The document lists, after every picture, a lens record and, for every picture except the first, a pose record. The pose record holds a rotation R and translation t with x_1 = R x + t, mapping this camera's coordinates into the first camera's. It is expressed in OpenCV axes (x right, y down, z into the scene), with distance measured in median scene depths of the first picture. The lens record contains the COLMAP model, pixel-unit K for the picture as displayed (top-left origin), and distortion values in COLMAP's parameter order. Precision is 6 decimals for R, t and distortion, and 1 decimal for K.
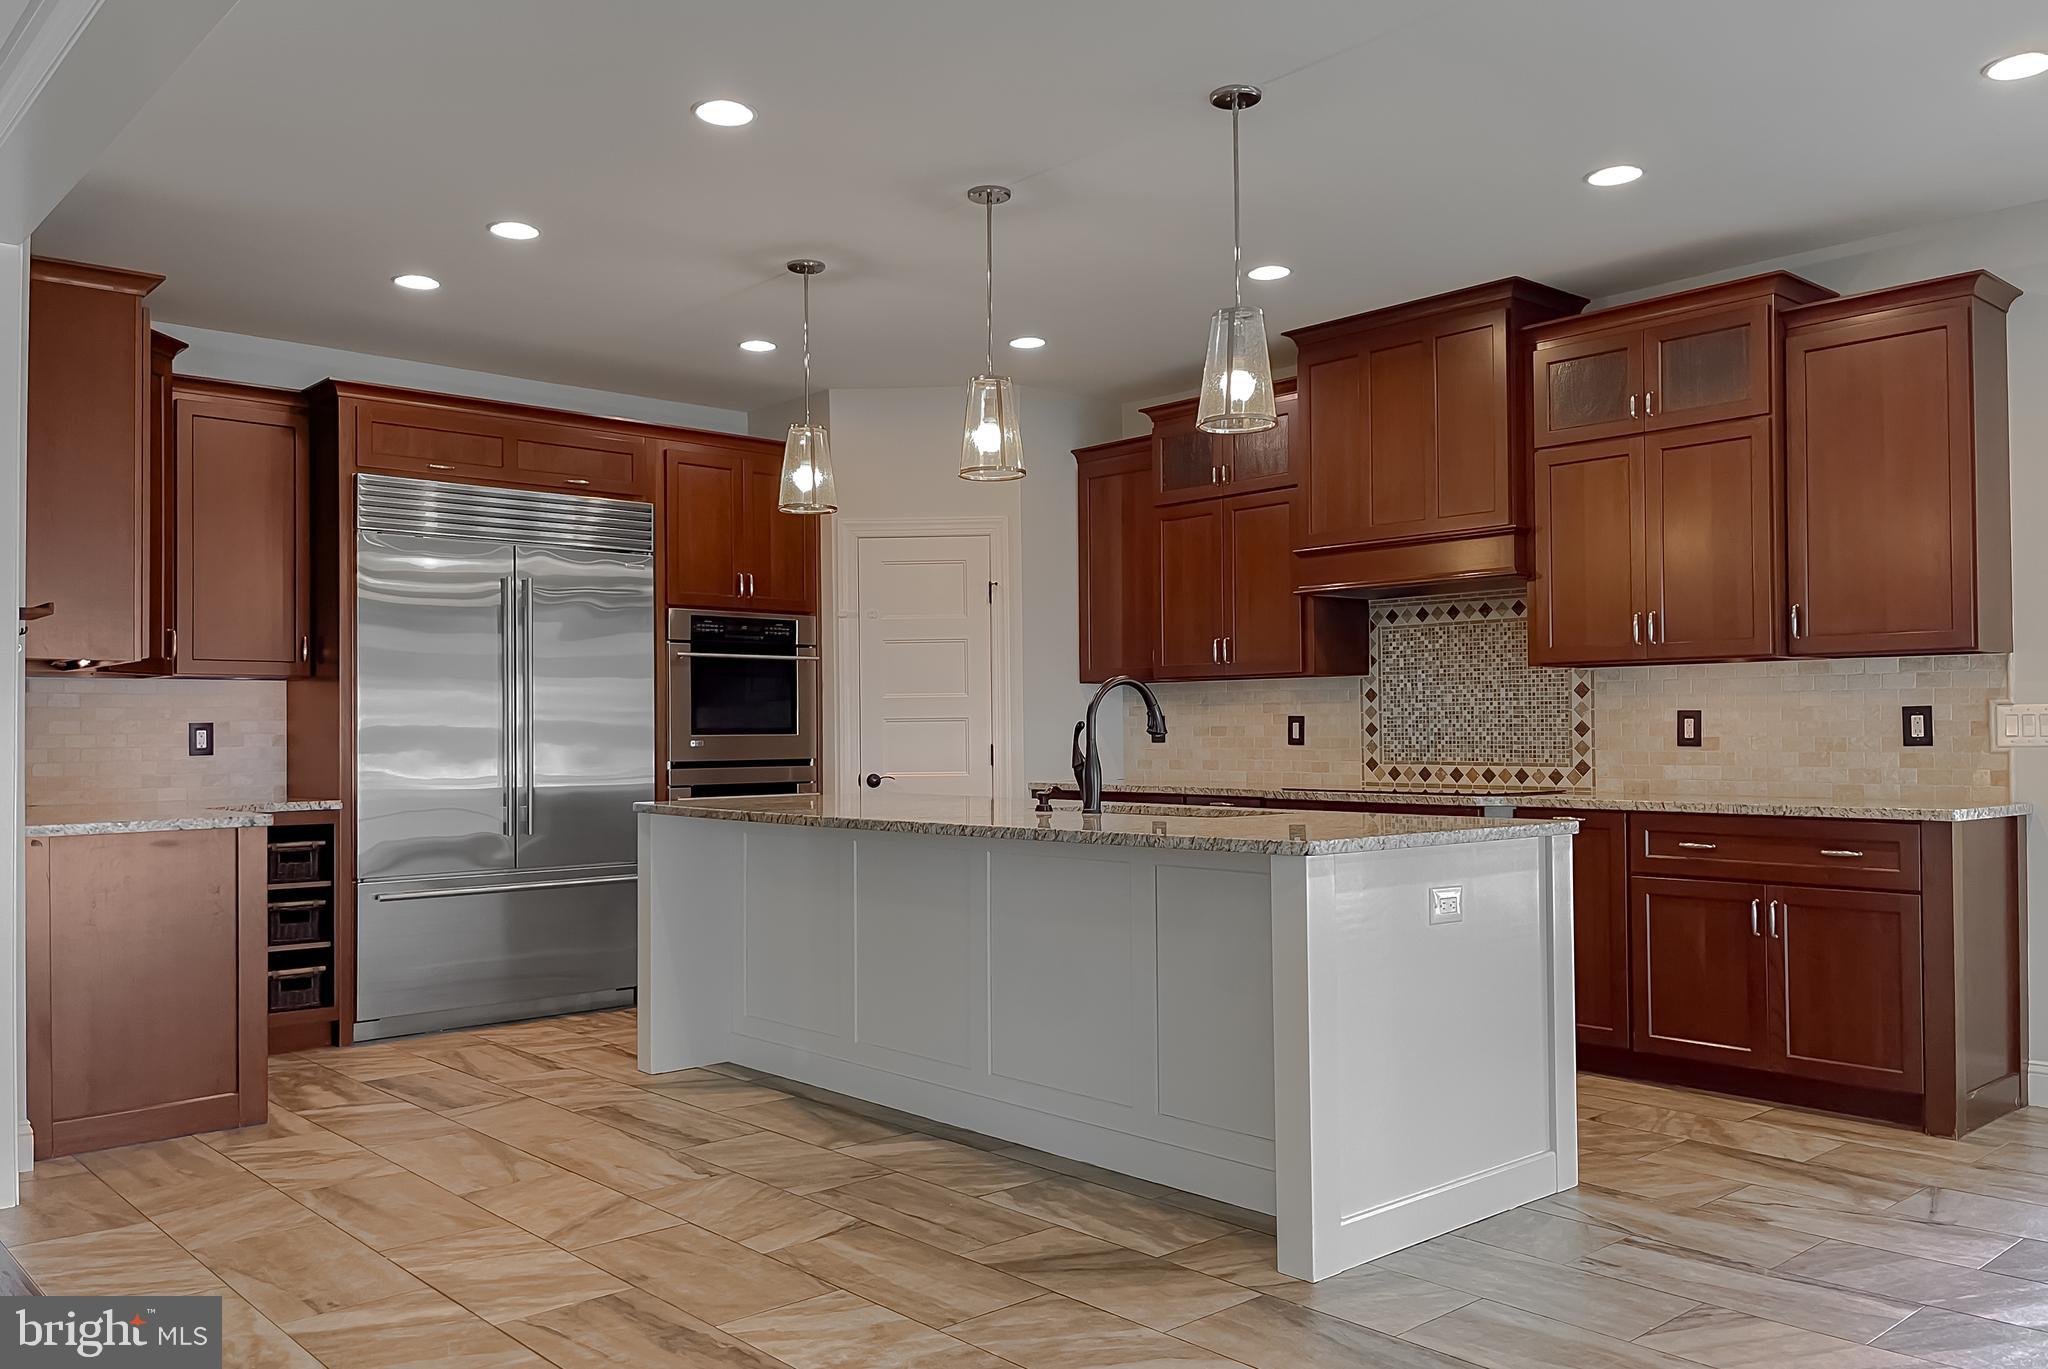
lens RADIAL K [[1580.5, 0, 1022.6], [0, 1580.5, 697.9], [0, 0, 1]] dist [0.045782, 0.004476]
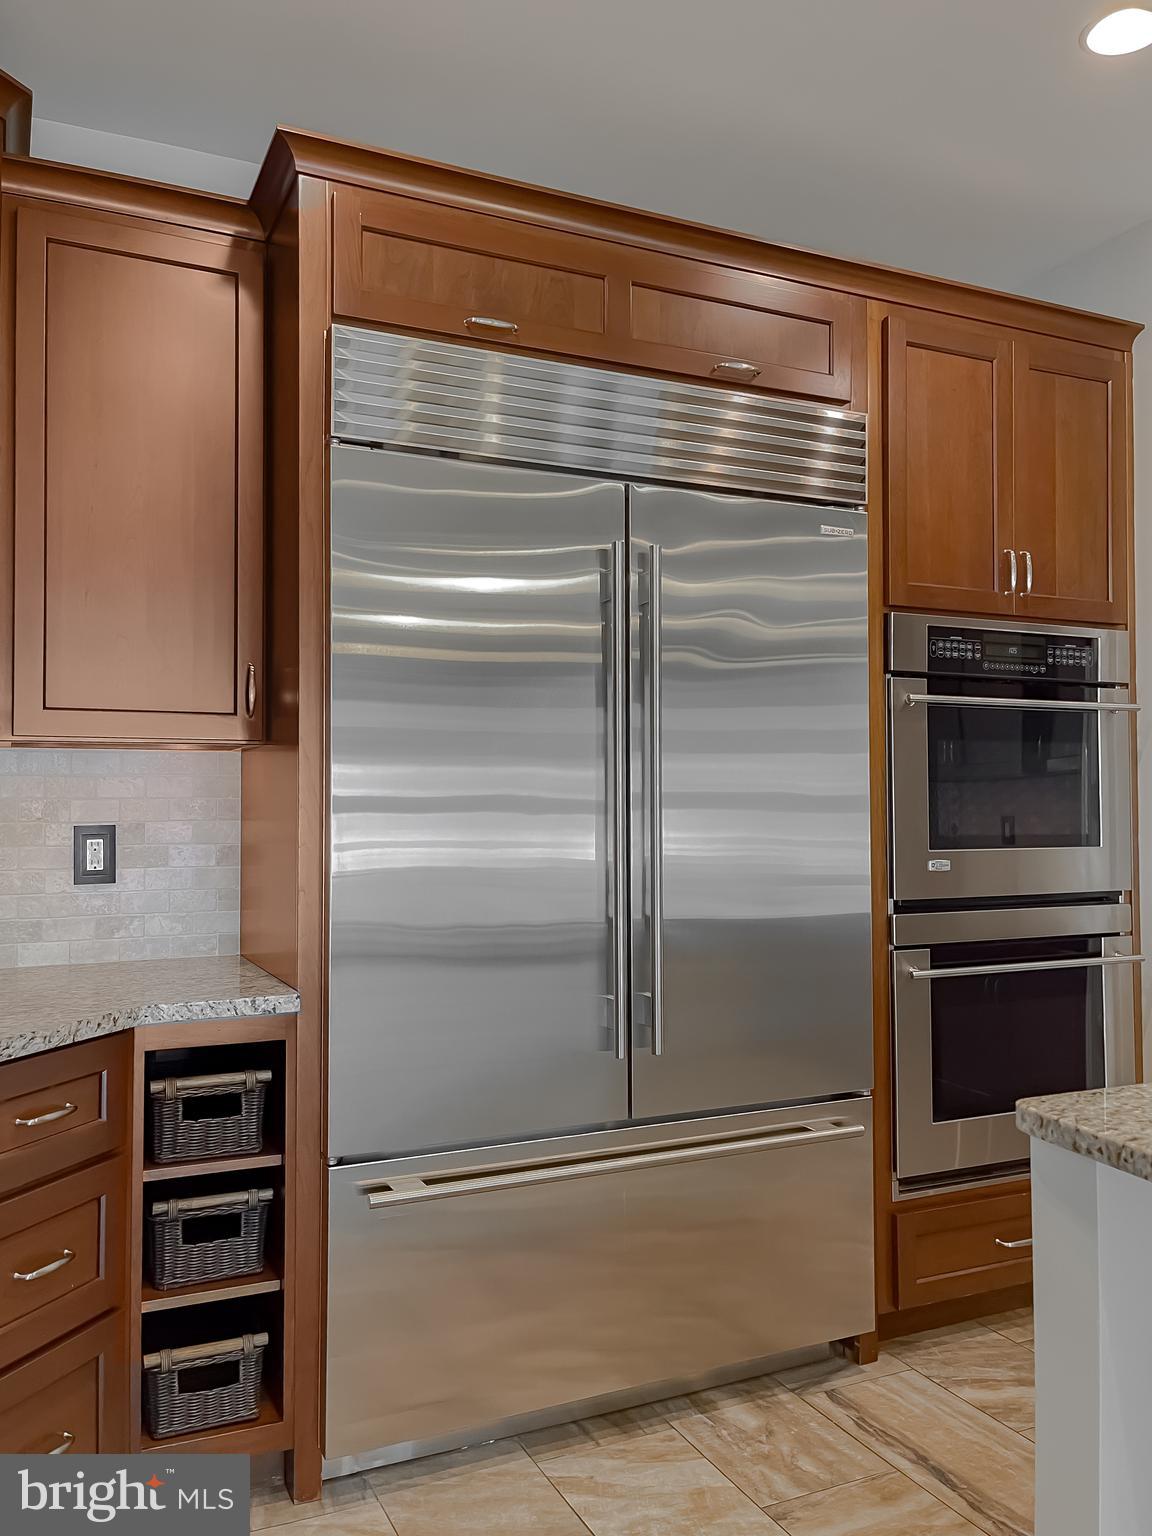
lens RADIAL K [[1216.1, 0, 568.8], [0, 1216.1, 769.6], [0, 0, 1]] dist [0.030211, -0.010126]
pose [[0.955874, -0.001267, -0.293775, -0.229215], [0.000220, 0.999994, -0.003596, -0.002342], [0.293777, 0.003372, 0.955868, 0.641227]]
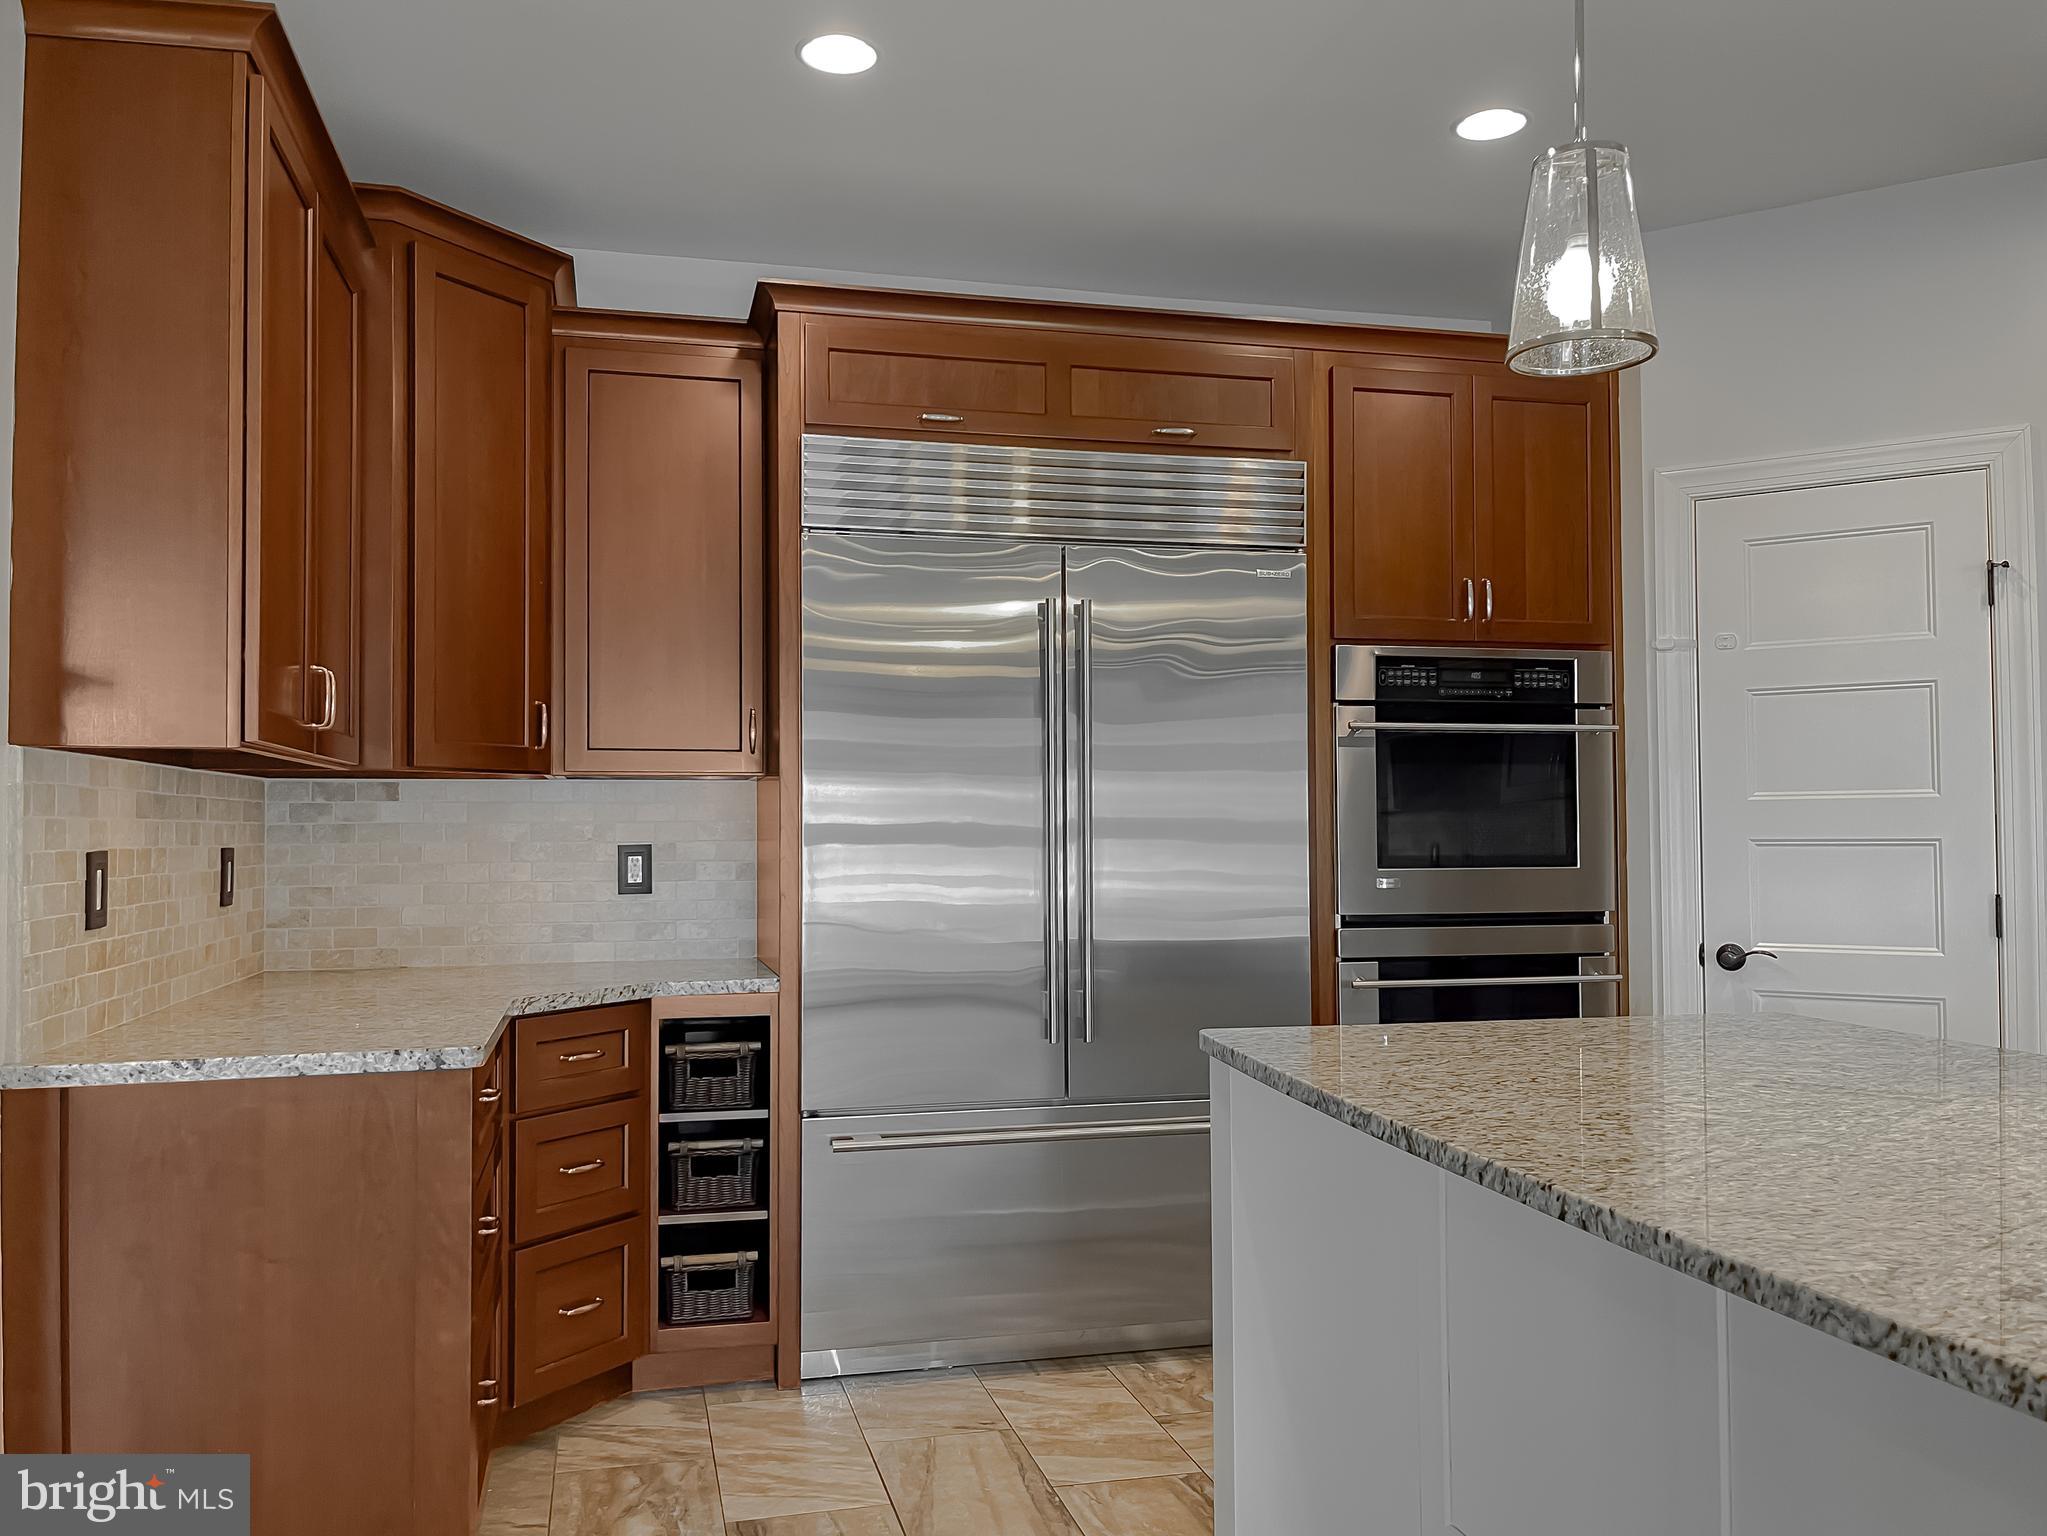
lens RADIAL K [[1620.7, 0, 1014.7], [0, 1620.7, 785.3], [0, 0, 1]] dist [0.030211, -0.010126]
pose [[0.882865, -0.008707, -0.469547, -0.058225], [0.007262, 0.999962, -0.004887, -0.004589], [0.469571, 0.000905, 0.882894, 0.481283]]
